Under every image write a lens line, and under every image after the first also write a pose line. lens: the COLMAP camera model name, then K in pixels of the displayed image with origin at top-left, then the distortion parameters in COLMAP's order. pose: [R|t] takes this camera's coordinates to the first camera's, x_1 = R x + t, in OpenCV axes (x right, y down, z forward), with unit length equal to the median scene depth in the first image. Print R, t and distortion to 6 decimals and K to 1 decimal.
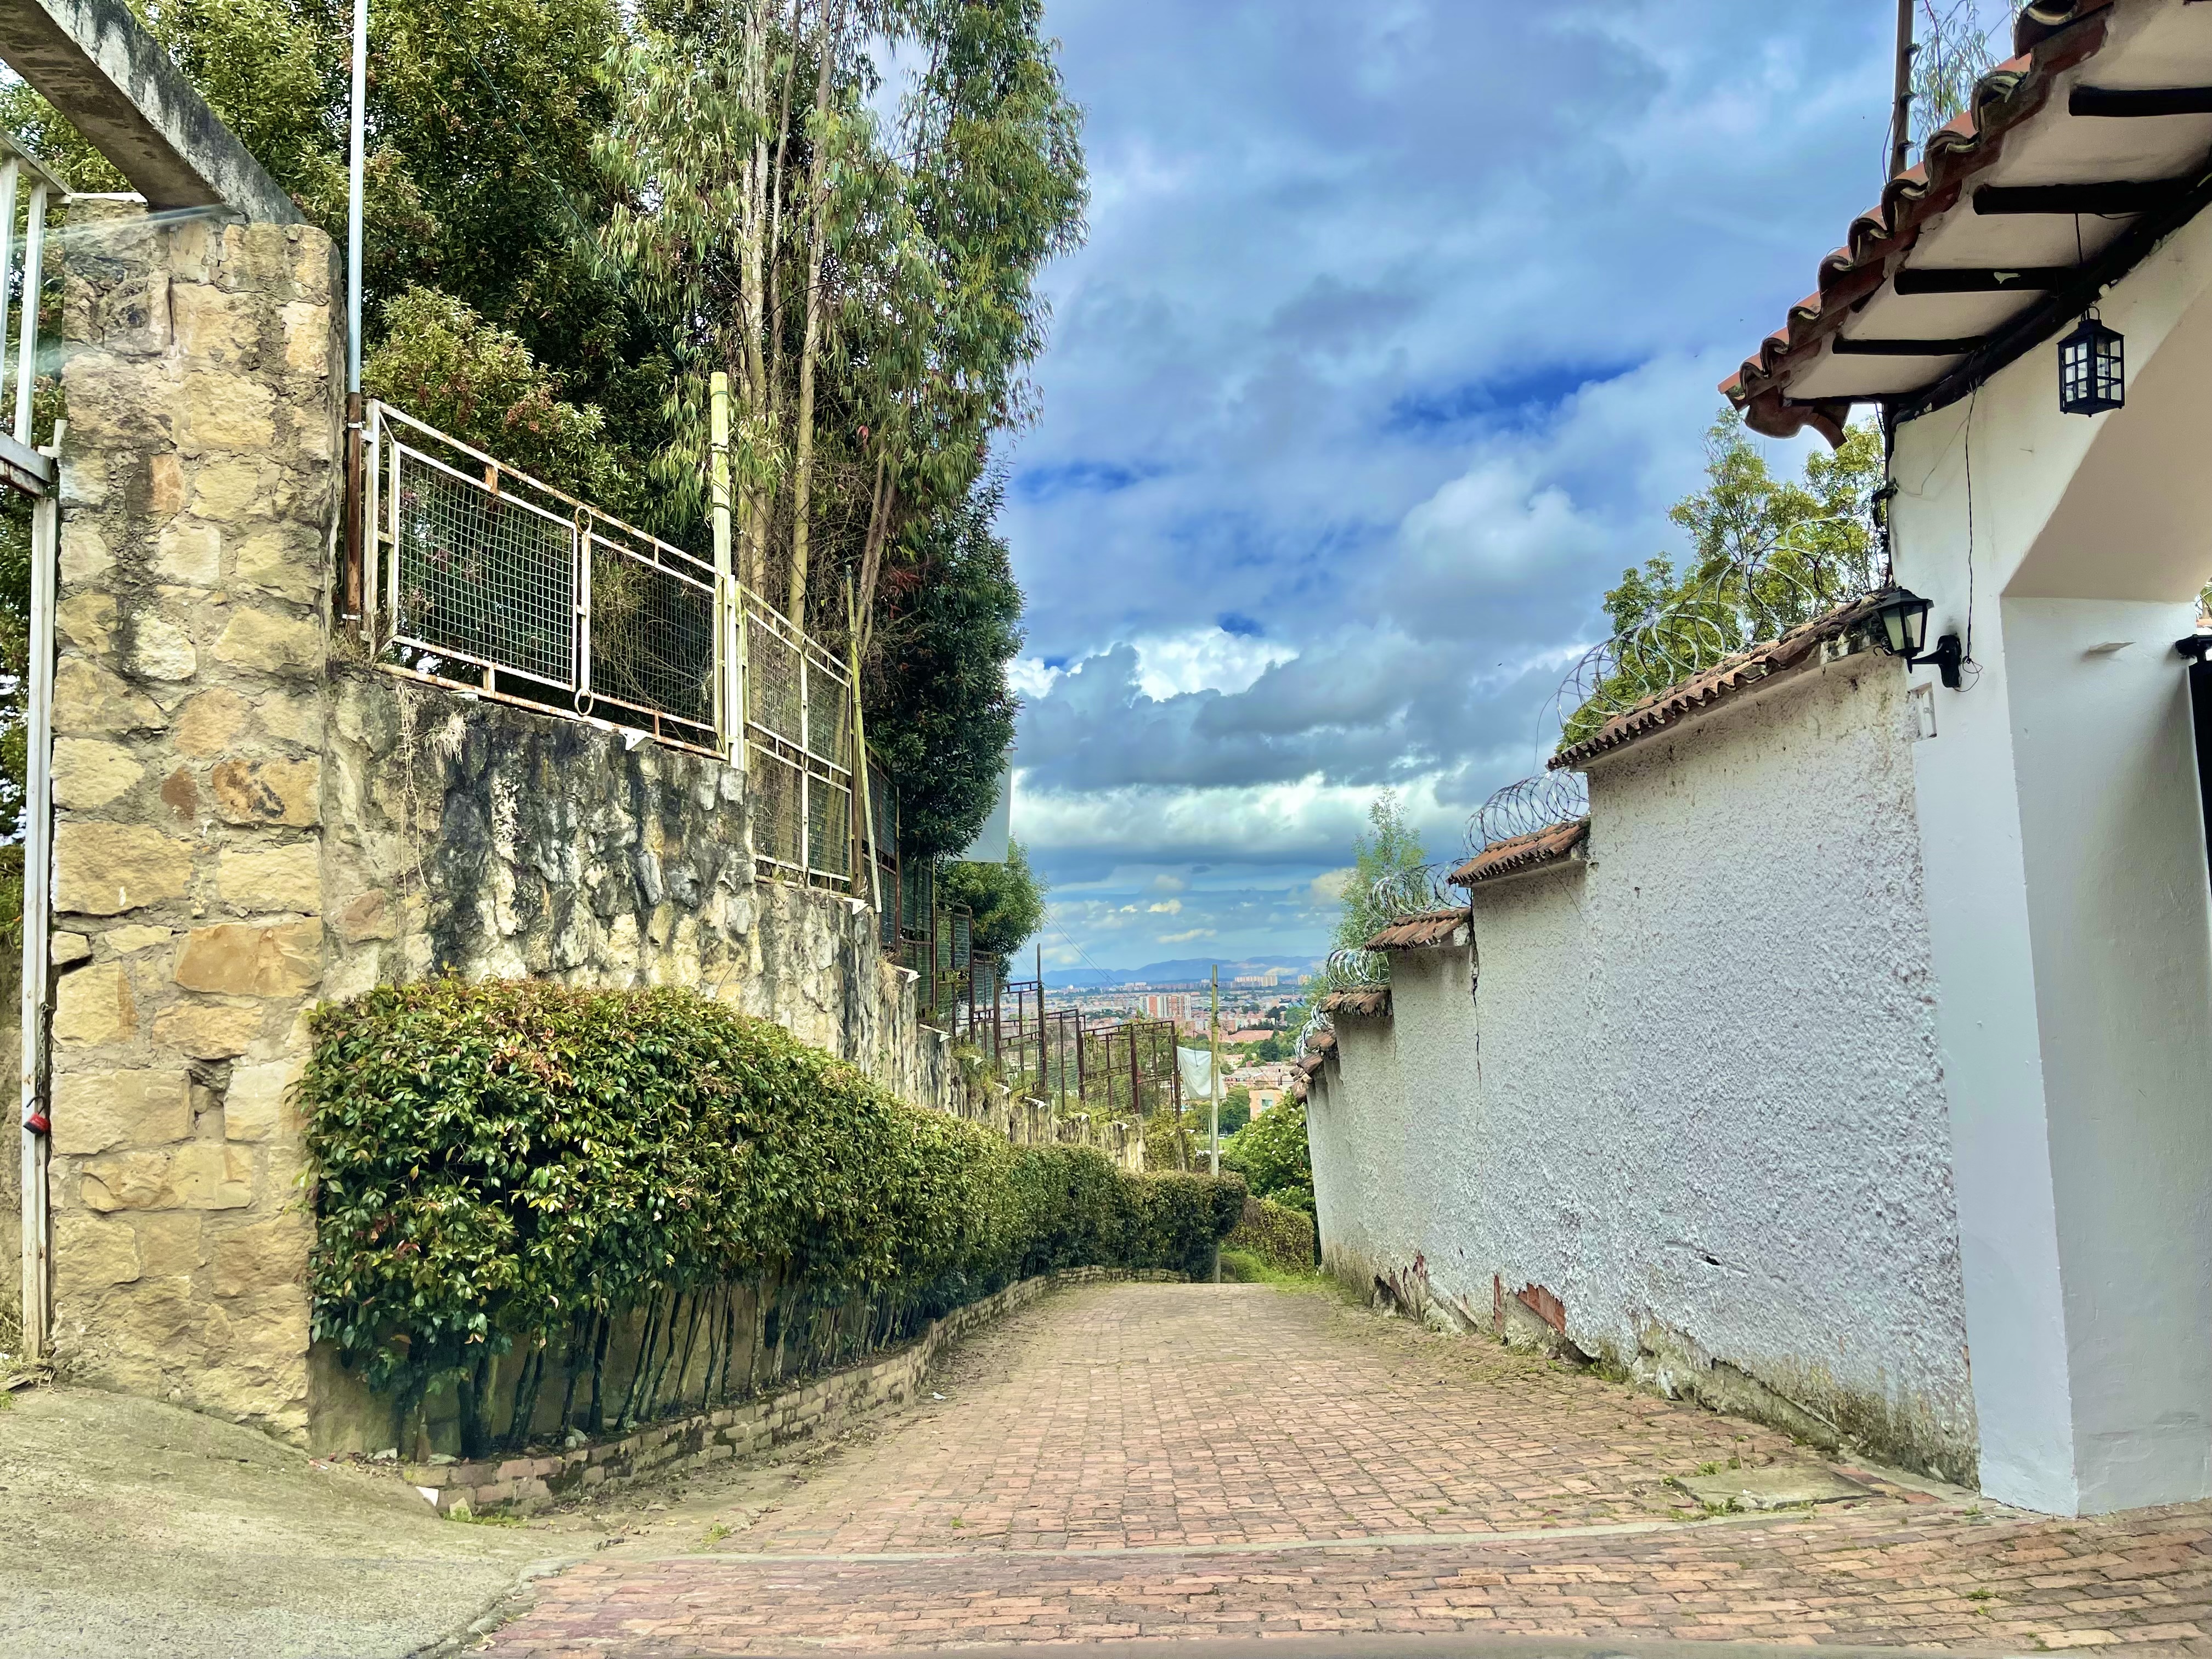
lens RADIAL K [[1666.4, 0, 1137.5], [0, 1666.4, 829.0], [0, 0, 1]] dist [-0.001844, -0.000415]
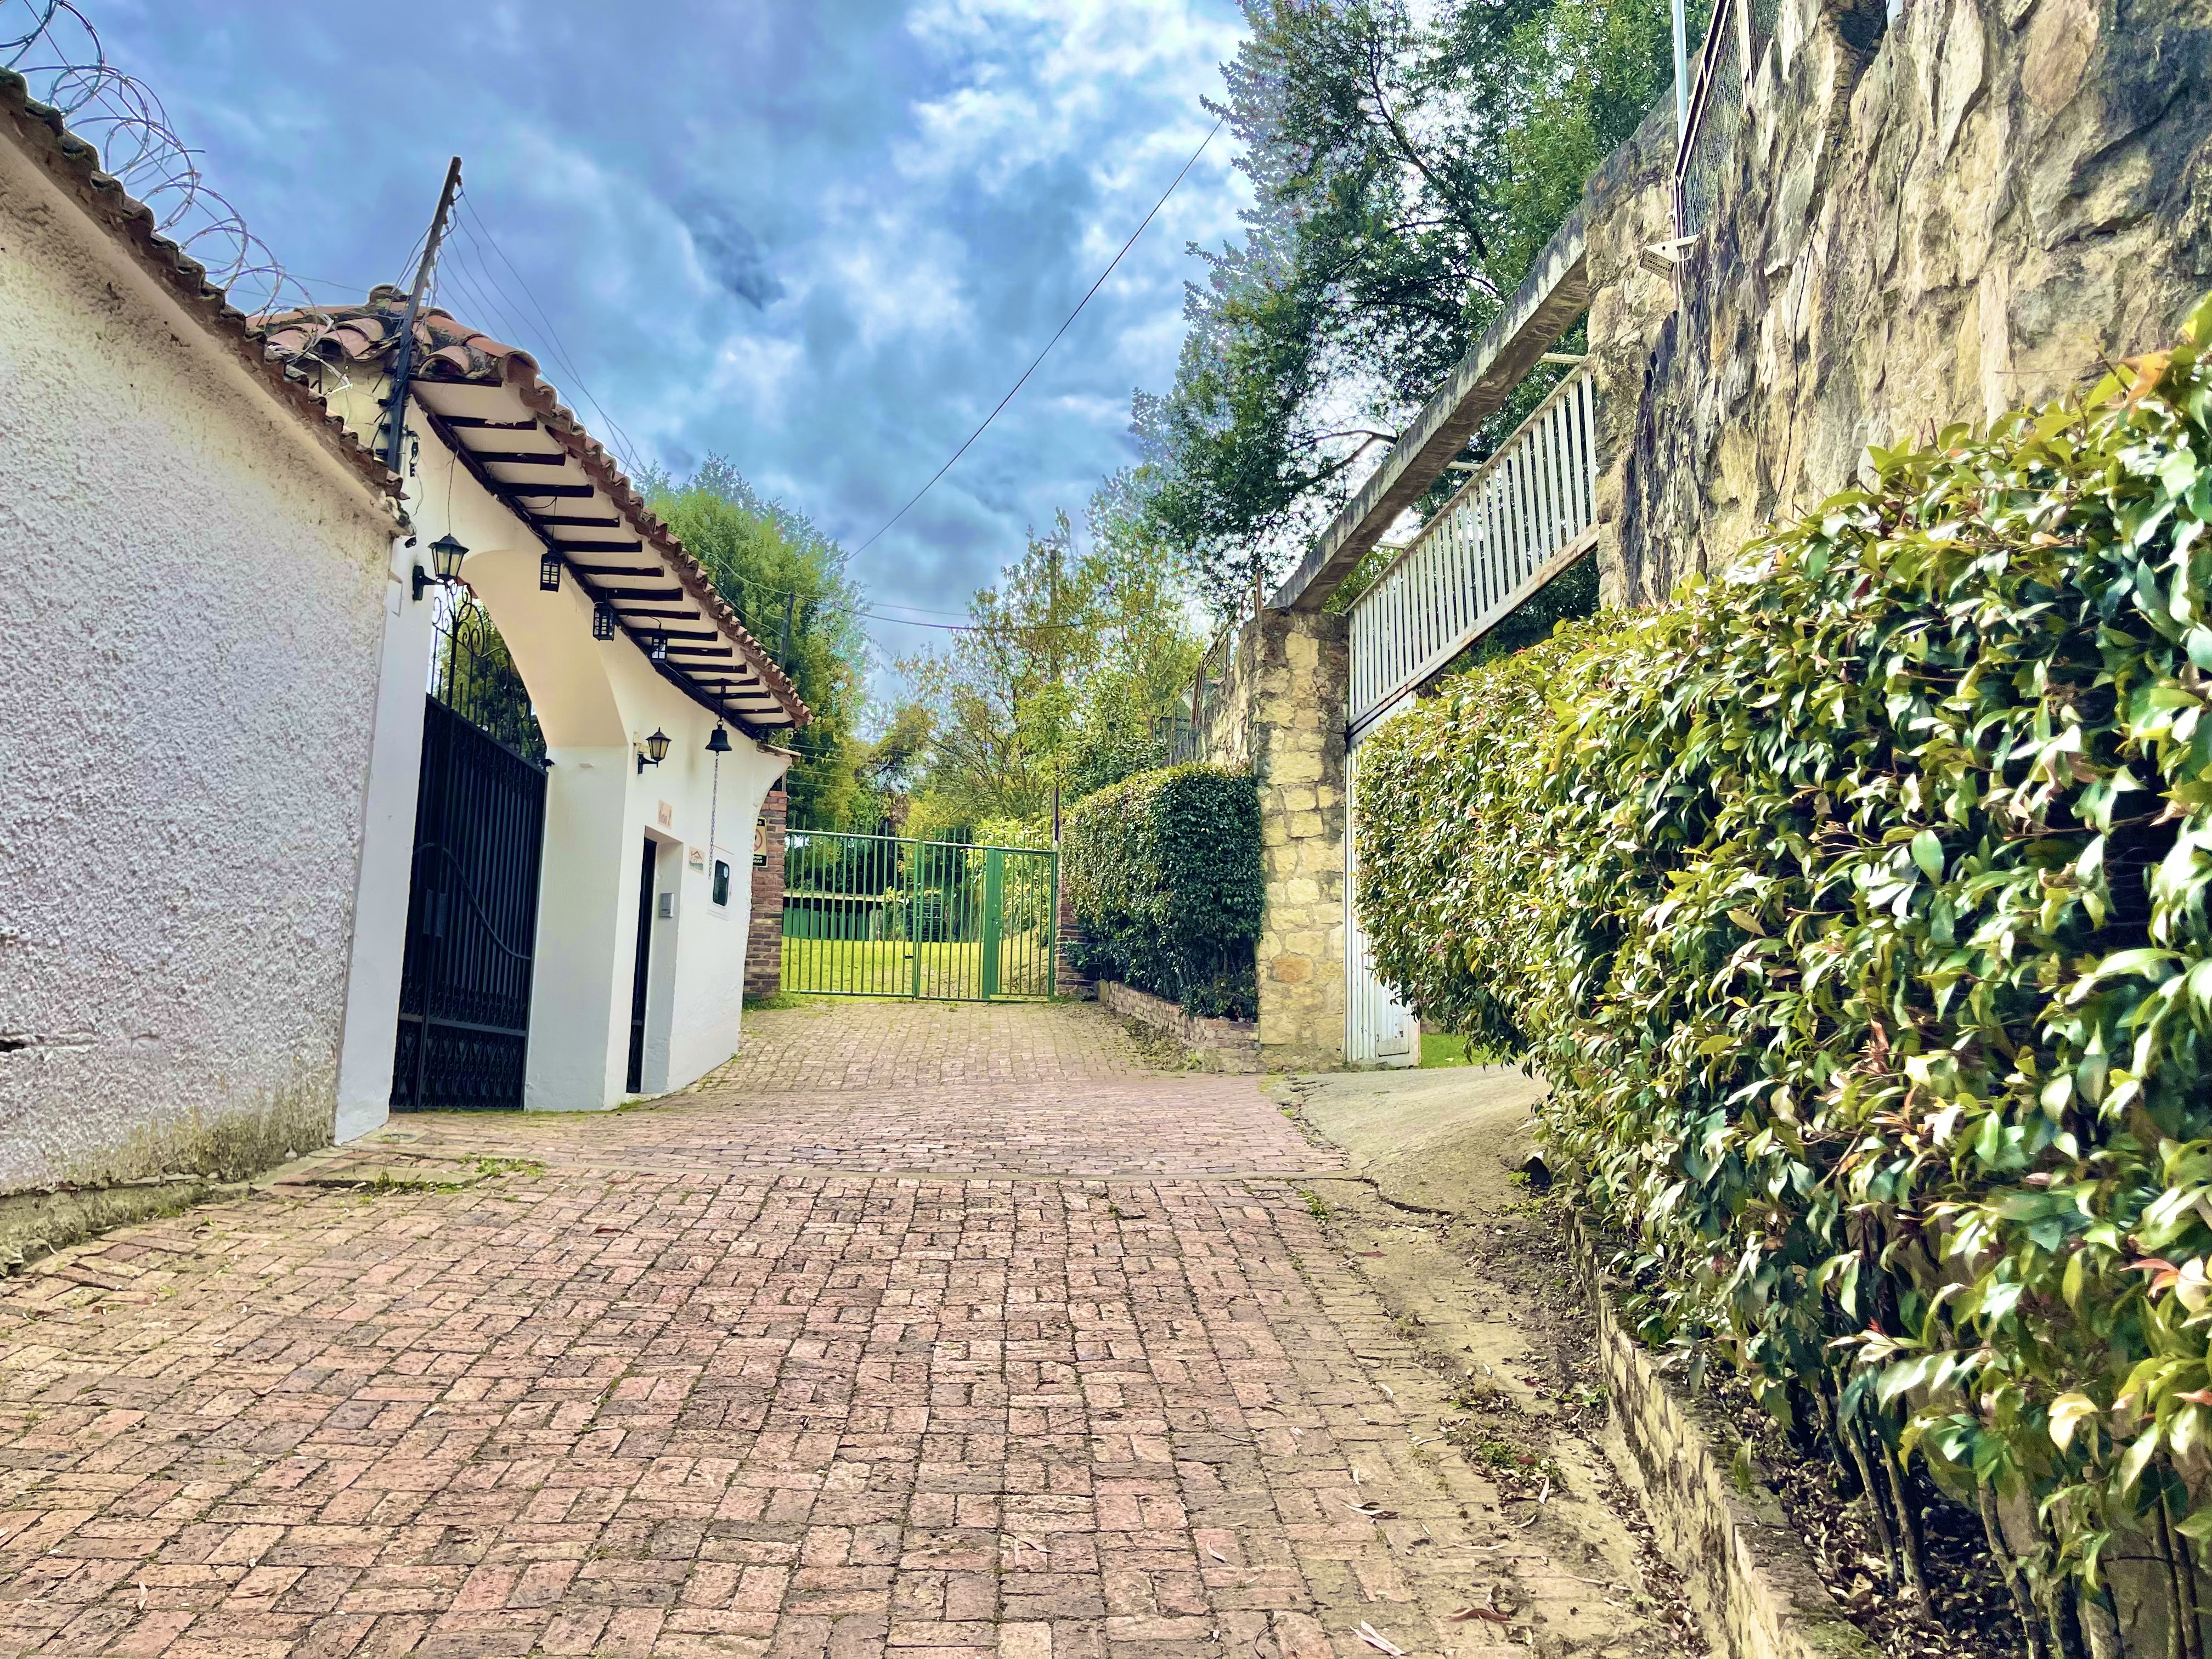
lens RADIAL K [[1666.4, 0, 1137.5], [0, 1666.4, 829.0], [0, 0, 1]] dist [-0.001844, -0.000415]
pose [[-0.998383, -0.010959, -0.055784, -0.061183], [0.003623, 0.966984, -0.254813, 0.422428], [0.056735, -0.254603, -0.965380, 2.044964]]
